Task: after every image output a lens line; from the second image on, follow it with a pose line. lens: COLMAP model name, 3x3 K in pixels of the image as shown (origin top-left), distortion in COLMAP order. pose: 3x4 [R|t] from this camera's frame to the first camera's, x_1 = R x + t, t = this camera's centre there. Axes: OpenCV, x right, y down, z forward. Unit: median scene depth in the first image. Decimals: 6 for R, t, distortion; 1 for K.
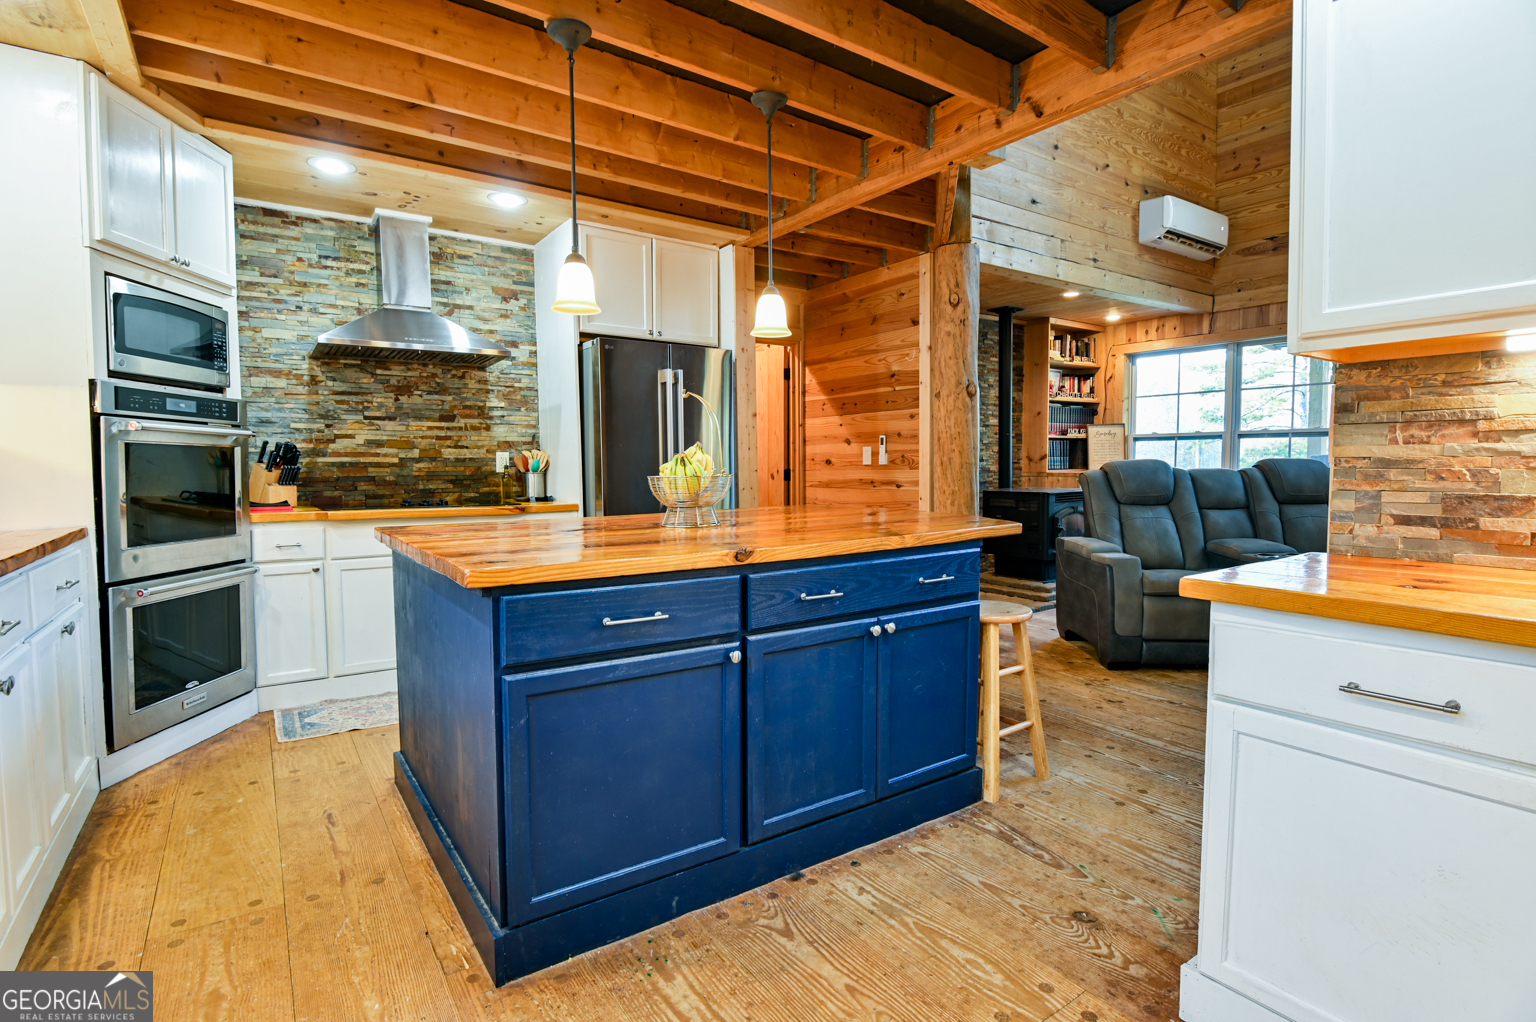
lens RADIAL K [[752.2, 0, 772.5], [0, 752.2, 509.9], [0, 0, 1]] dist [-0.021249, 0.000957]
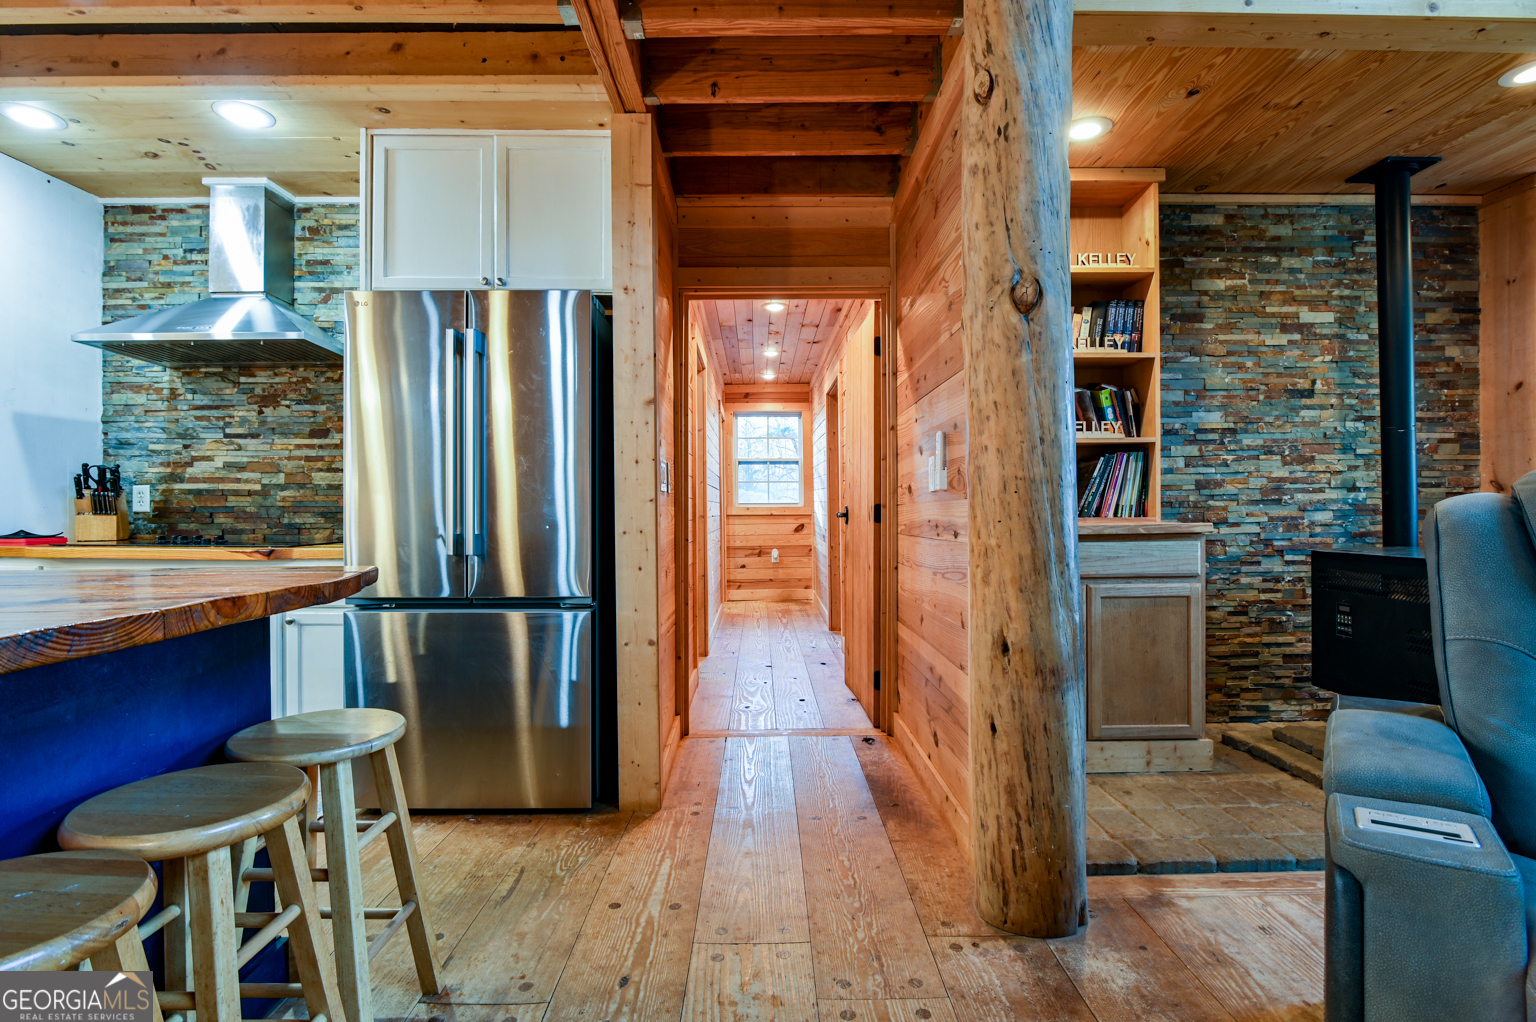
lens RADIAL K [[752.2, 0, 769.8], [0, 752.2, 509.0], [0, 0, 1]] dist [-0.021249, 0.000957]
pose [[0.822934, 0.002718, -0.568131, 0.421857], [-0.037847, 0.998030, -0.050046, -0.024321], [0.566875, 0.062686, 0.821415, 0.676138]]
